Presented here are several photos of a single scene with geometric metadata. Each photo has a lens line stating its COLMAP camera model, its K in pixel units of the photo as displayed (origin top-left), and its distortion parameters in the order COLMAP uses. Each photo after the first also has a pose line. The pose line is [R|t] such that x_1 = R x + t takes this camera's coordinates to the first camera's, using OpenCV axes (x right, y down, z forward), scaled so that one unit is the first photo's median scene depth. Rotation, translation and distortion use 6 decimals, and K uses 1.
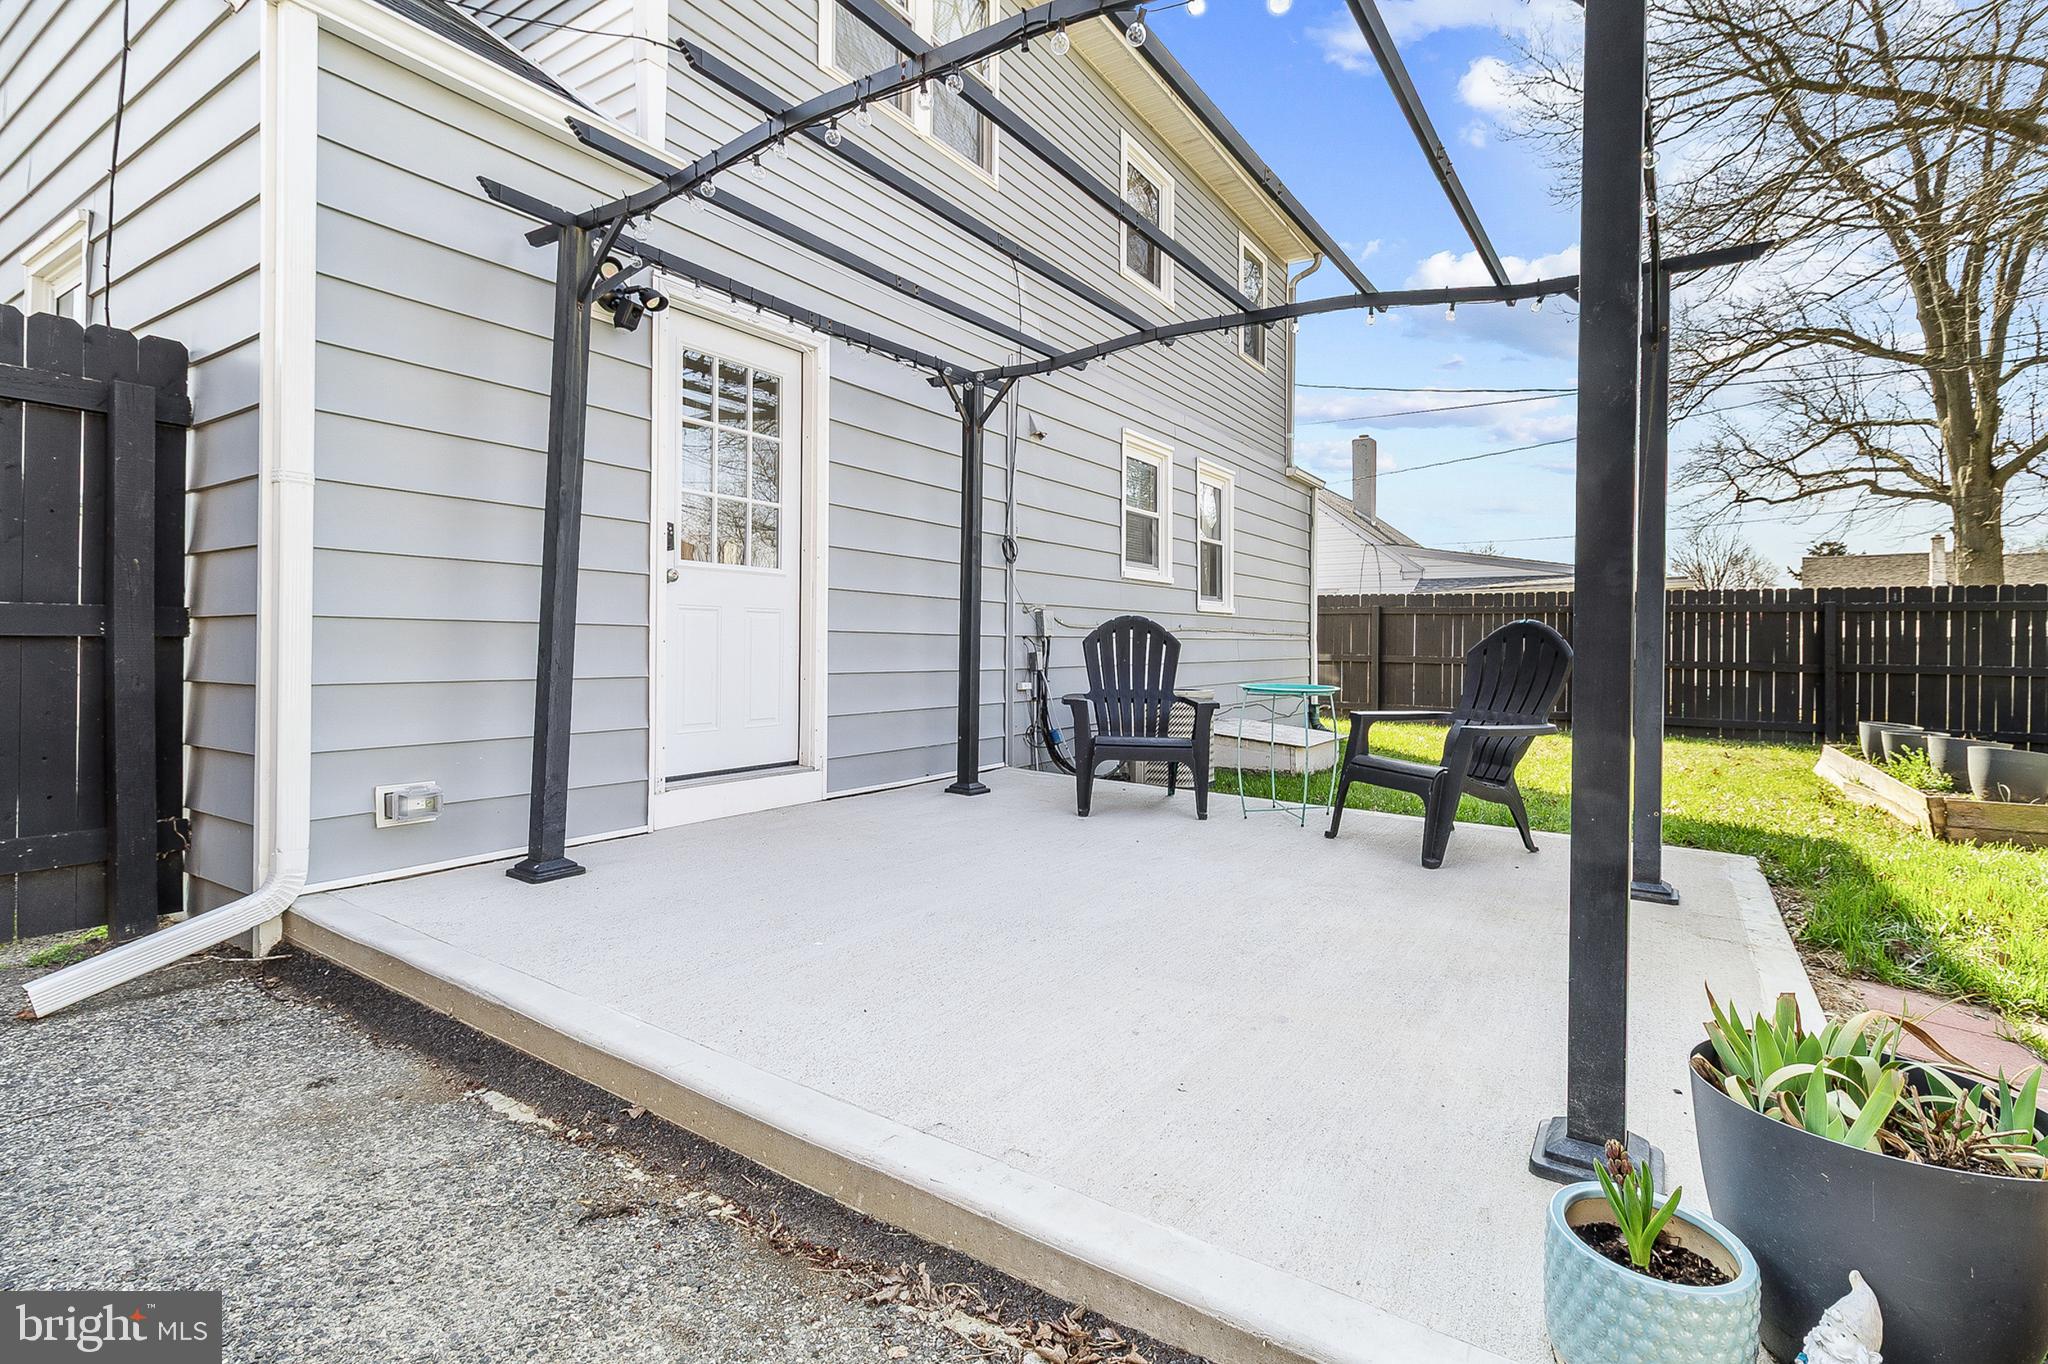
lens RADIAL K [[940.8, 0, 1035.2], [0, 940.8, 661.3], [0, 0, 1]] dist [0.004069, -0.000416]
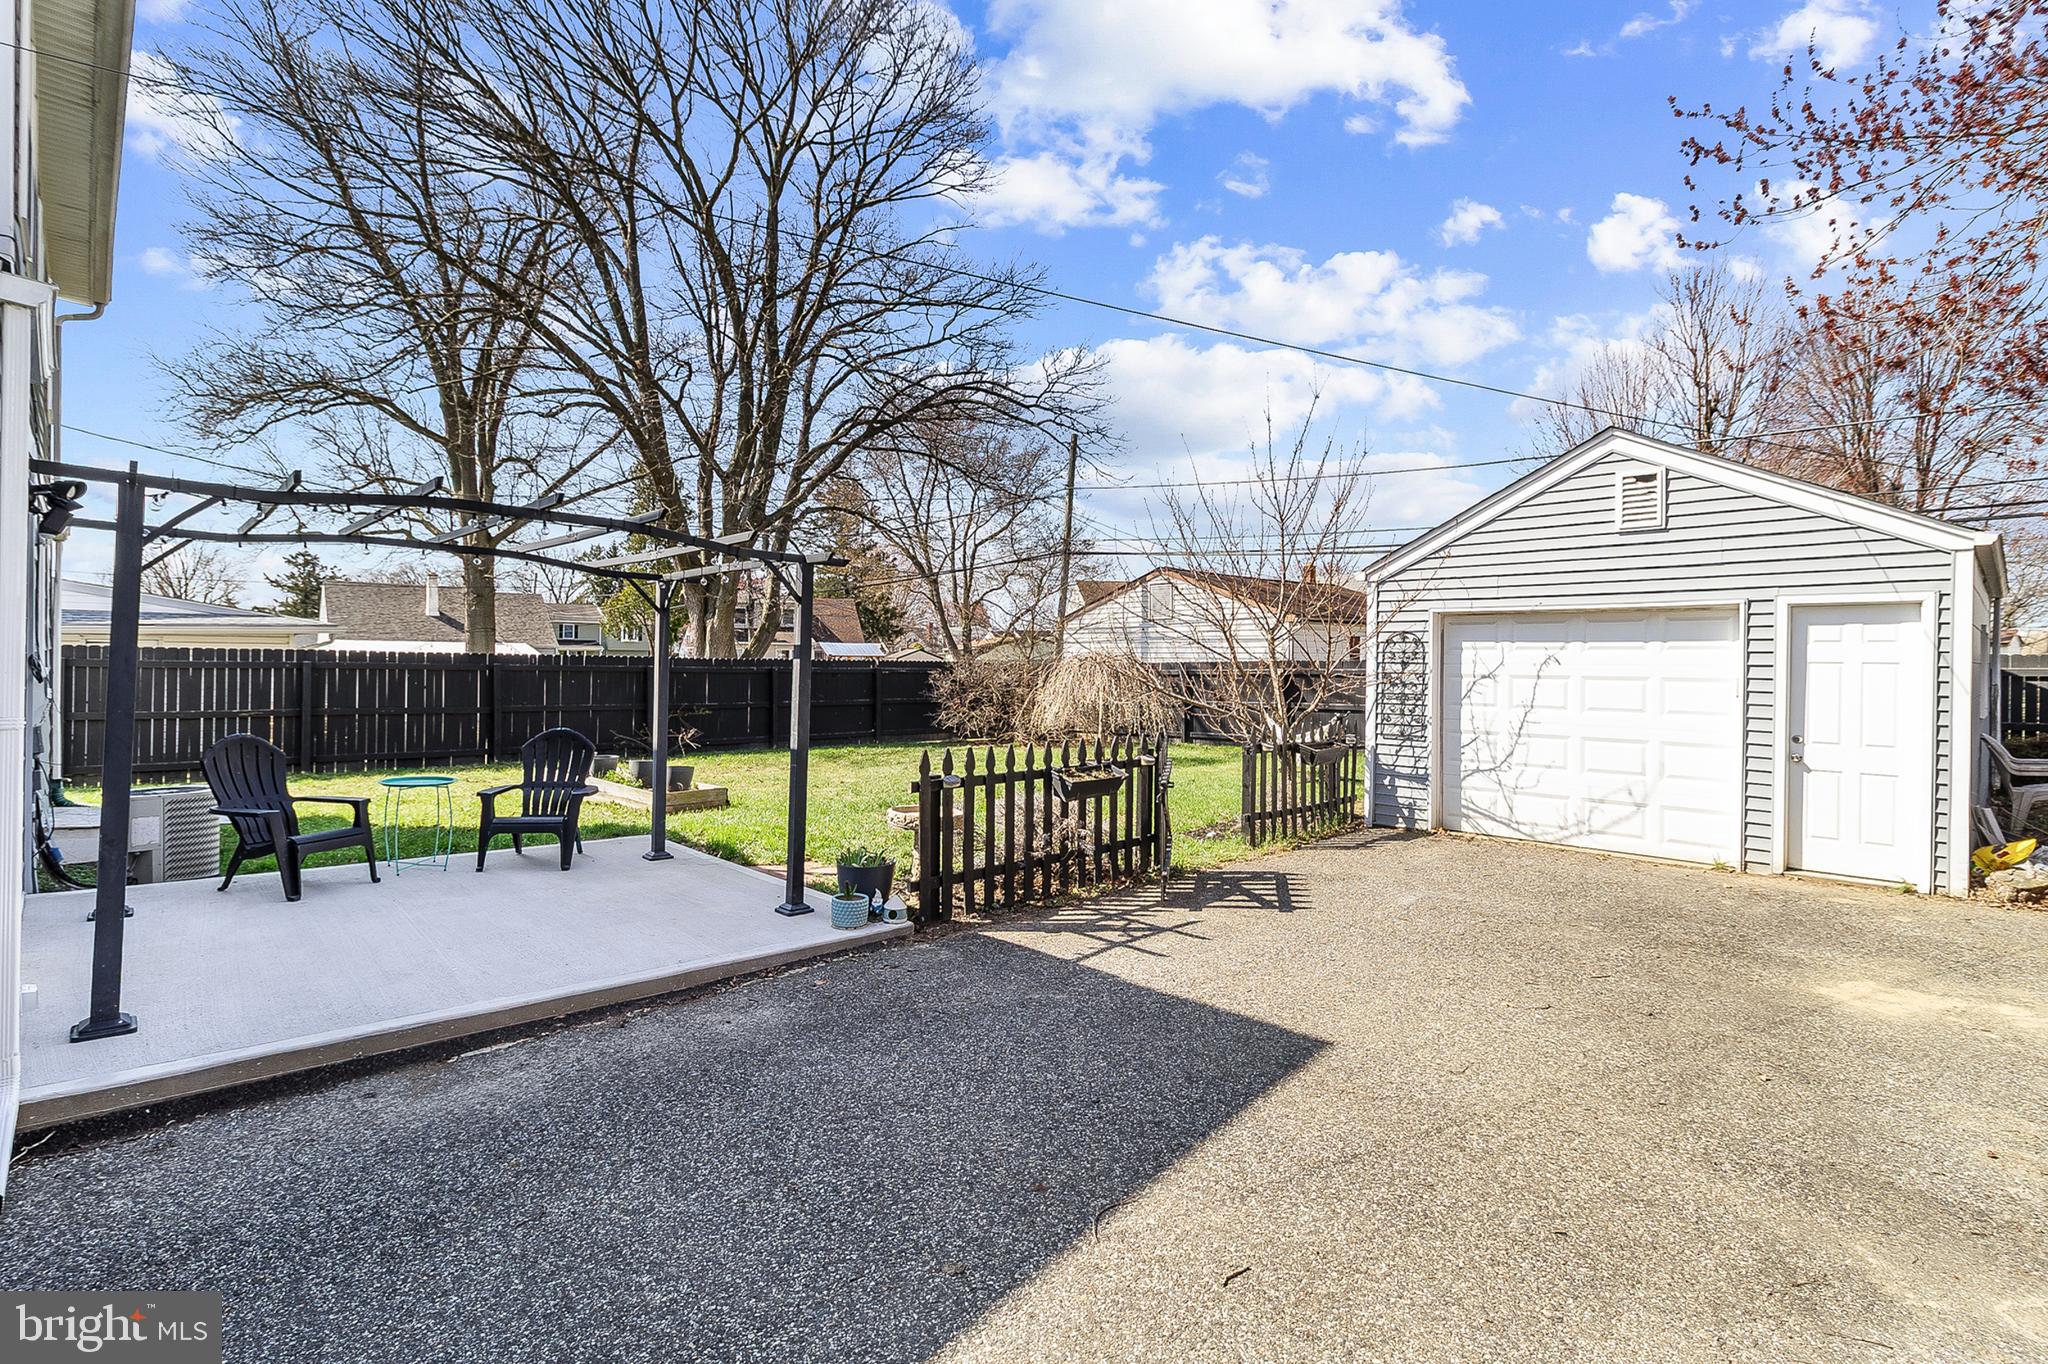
lens RADIAL K [[940.8, 0, 1035.2], [0, 940.8, 661.3], [0, 0, 1]] dist [0.004069, -0.000416]
pose [[0.209343, 0.001451, 0.977841, -1.413109], [0.005326, 0.999982, -0.002624, -0.214182], [-0.977828, 0.005757, 0.209331, -0.351869]]
